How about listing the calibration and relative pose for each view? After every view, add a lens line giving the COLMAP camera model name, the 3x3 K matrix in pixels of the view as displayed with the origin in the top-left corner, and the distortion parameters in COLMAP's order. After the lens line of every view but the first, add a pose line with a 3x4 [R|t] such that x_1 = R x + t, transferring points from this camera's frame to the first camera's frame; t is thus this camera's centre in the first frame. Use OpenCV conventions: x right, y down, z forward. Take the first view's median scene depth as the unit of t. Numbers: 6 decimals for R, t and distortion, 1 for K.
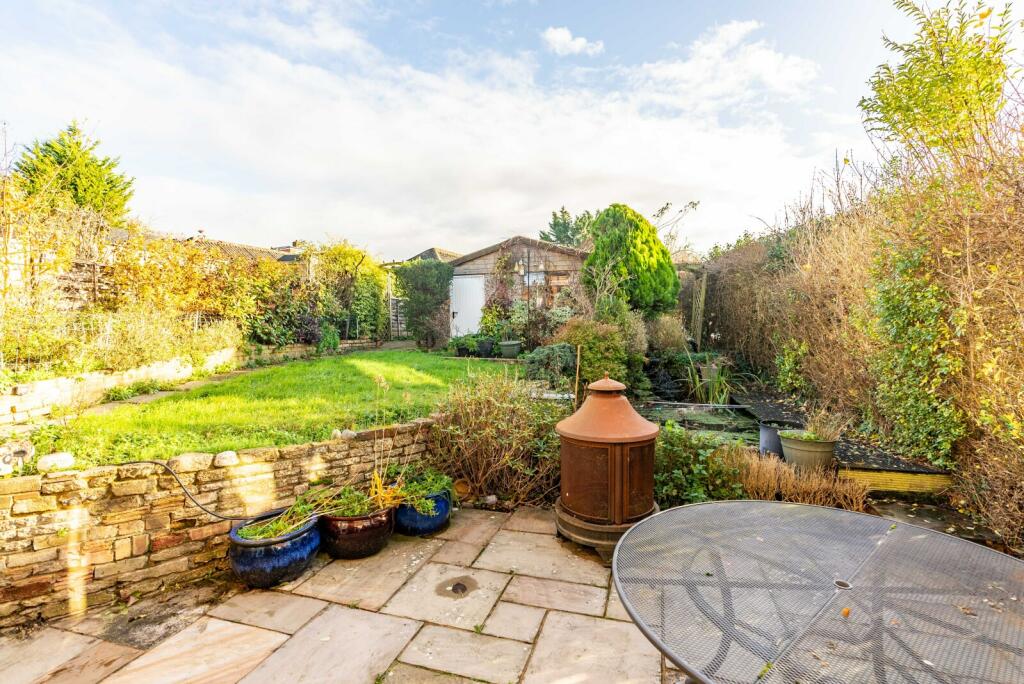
lens RADIAL K [[468.2, 0, 519.0], [0, 468.2, 341.5], [0, 0, 1]] dist [-0.002777, 0.000353]
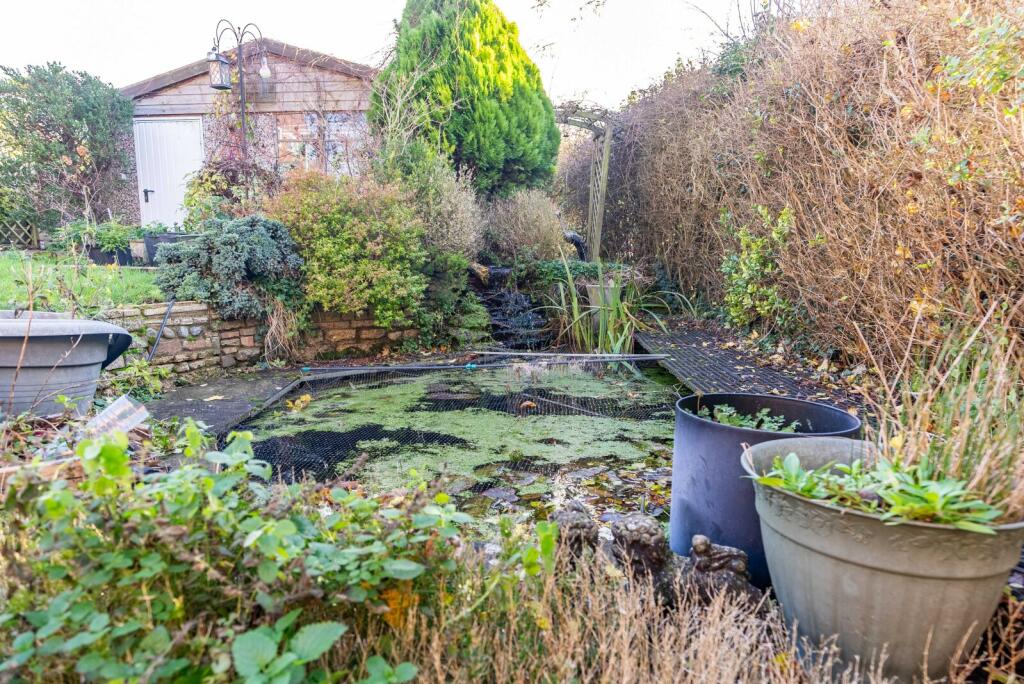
lens RADIAL K [[604.0, 0, 510.0], [0, 604.0, 341.6], [0, 0, 1]] dist [0.001268, -0.000327]
pose [[0.984773, -0.014972, 0.173198, 0.189309], [-0.001665, 0.995427, 0.095515, 0.053951], [-0.173836, -0.094349, 0.980244, 0.355739]]
